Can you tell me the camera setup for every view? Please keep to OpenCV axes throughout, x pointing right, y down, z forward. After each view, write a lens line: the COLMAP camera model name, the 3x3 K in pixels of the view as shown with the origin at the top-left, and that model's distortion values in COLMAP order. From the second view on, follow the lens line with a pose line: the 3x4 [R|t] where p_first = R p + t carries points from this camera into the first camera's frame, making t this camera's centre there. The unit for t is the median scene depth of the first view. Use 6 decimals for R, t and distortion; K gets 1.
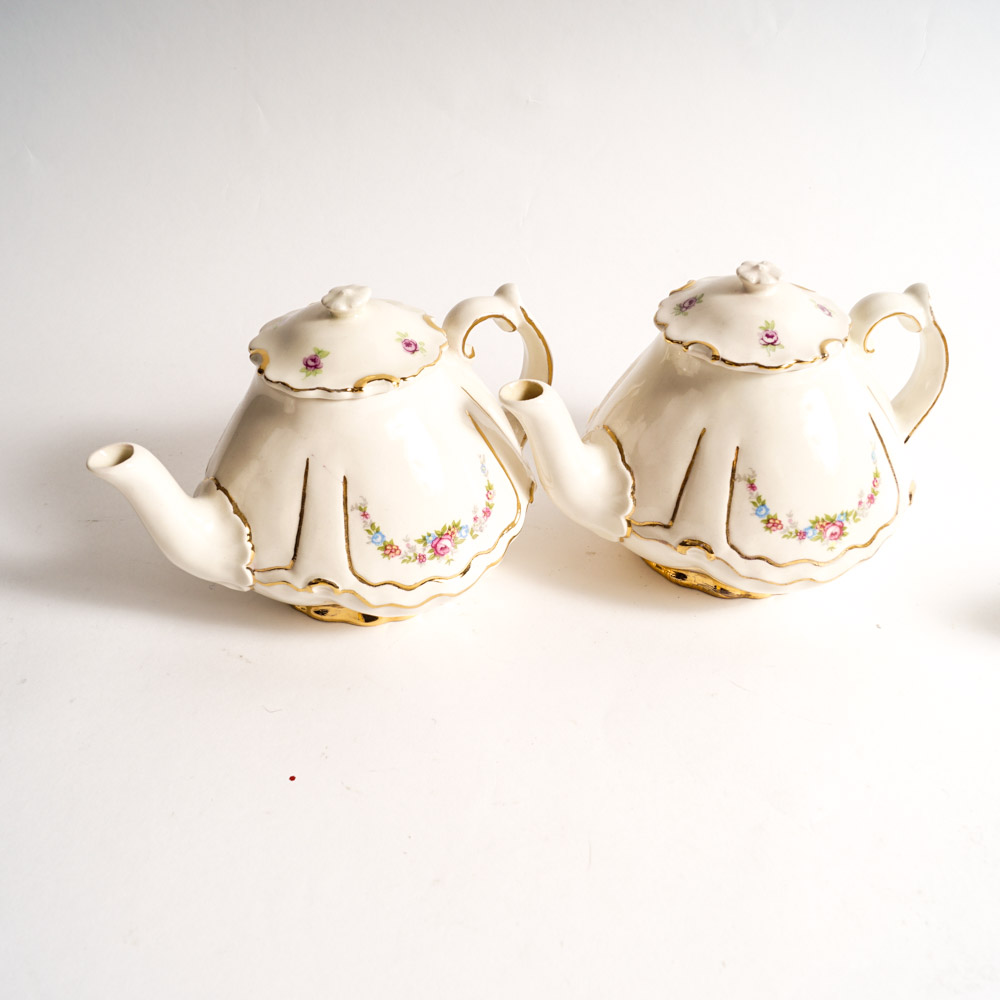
lens RADIAL K [[1154.2, 0, 496.2], [0, 1154.2, 507.0], [0, 0, 1]] dist [-0.114585, 0.000000]
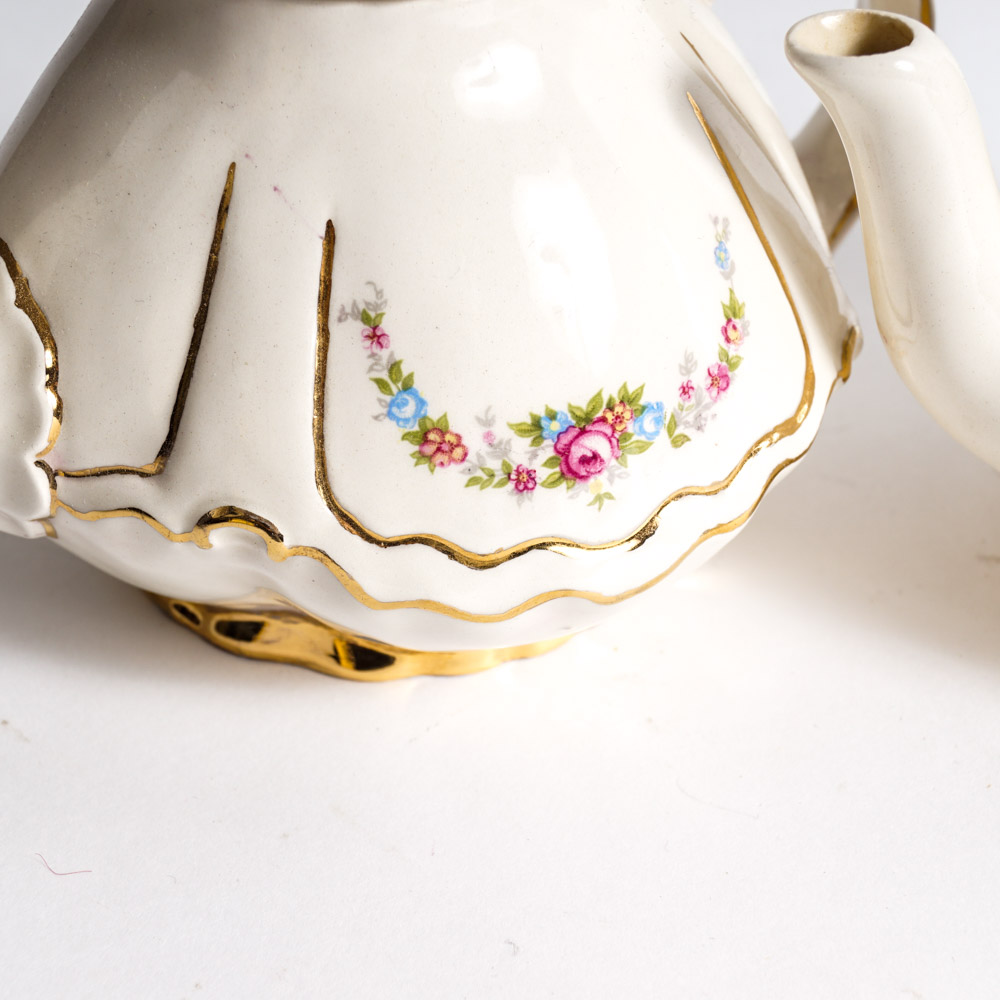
lens RADIAL K [[2482.8, 0, 495.6], [0, 2482.8, 501.2], [0, 0, 1]] dist [-0.069085, 0.000000]
pose [[0.991094, 0.095606, -0.092698, -0.002148], [-0.099955, 0.994043, -0.043454, 0.084503], [0.087992, 0.052333, 0.994746, 0.242955]]
